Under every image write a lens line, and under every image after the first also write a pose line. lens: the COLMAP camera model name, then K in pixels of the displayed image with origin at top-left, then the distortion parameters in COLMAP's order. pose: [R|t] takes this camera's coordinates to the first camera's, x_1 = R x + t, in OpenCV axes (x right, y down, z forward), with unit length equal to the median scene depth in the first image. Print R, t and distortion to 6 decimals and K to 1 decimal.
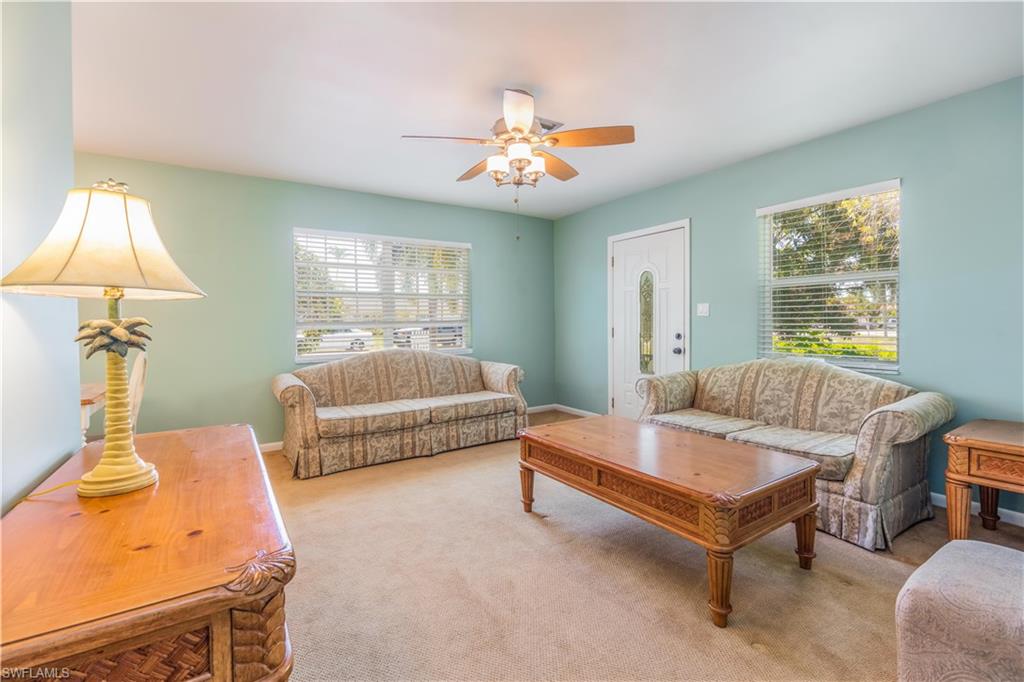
lens RADIAL K [[449.3, 0, 515.2], [0, 449.3, 332.3], [0, 0, 1]] dist [-0.001649, -0.000436]
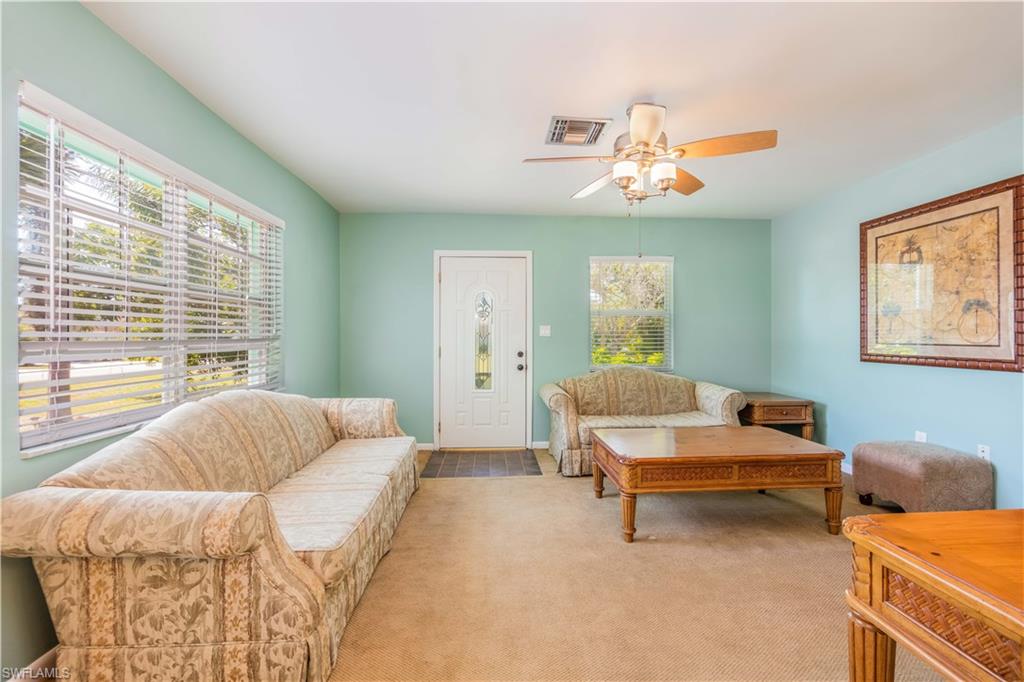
lens RADIAL K [[434.8, 0, 512.0], [0, 434.8, 341.0], [0, 0, 1]] dist [0.000199, -0.000061]
pose [[0.498695, -0.002892, 0.866773, -0.593398], [0.016845, 0.999838, -0.006356, -0.018019], [-0.866614, 0.017770, 0.498663, 0.493783]]
